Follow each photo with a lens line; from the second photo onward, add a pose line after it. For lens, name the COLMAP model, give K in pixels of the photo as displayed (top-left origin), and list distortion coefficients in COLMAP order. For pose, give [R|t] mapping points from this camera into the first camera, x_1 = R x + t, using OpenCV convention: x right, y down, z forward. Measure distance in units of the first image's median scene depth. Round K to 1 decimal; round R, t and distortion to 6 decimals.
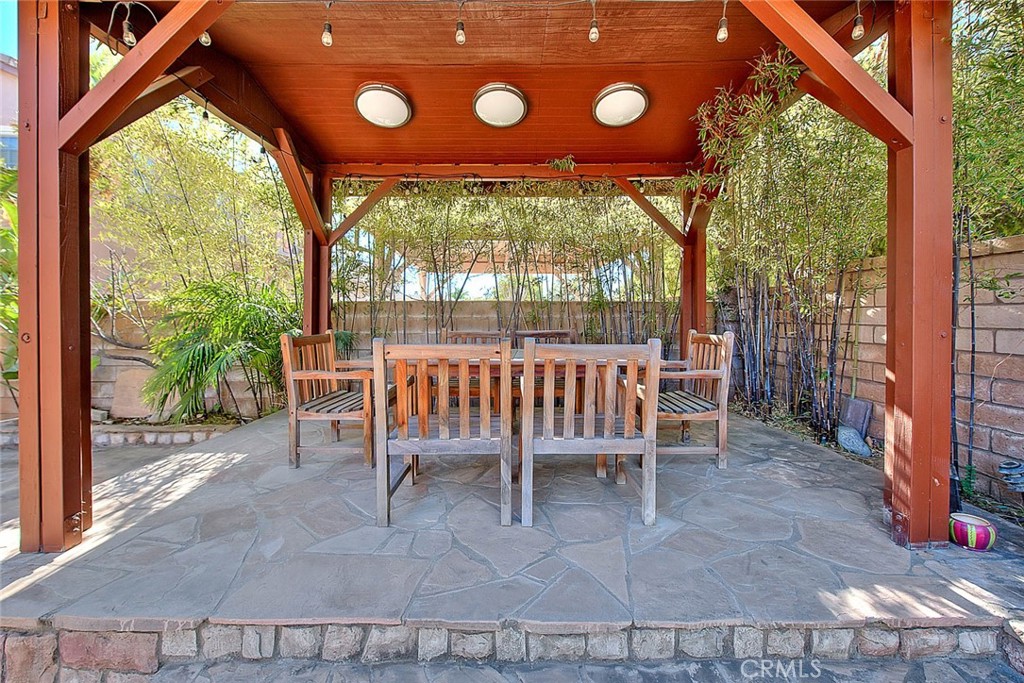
lens RADIAL K [[405.0, 0, 514.3], [0, 405.0, 329.0], [0, 0, 1]] dist [0.002296, -0.000020]
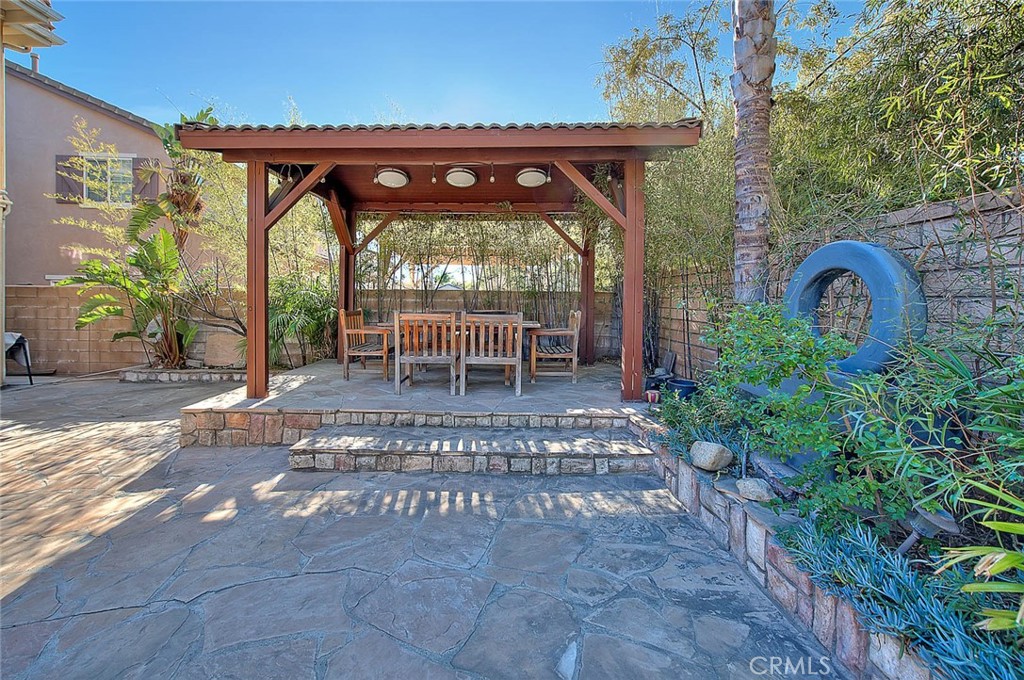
lens RADIAL K [[419.7, 0, 508.7], [0, 419.7, 317.0], [0, 0, 1]] dist [-0.002732, 0.000016]
pose [[0.999868, 0.010462, 0.012442, 0.151171], [-0.010589, 0.999892, 0.010190, 0.015834], [-0.012335, -0.010321, 0.999871, -0.780174]]
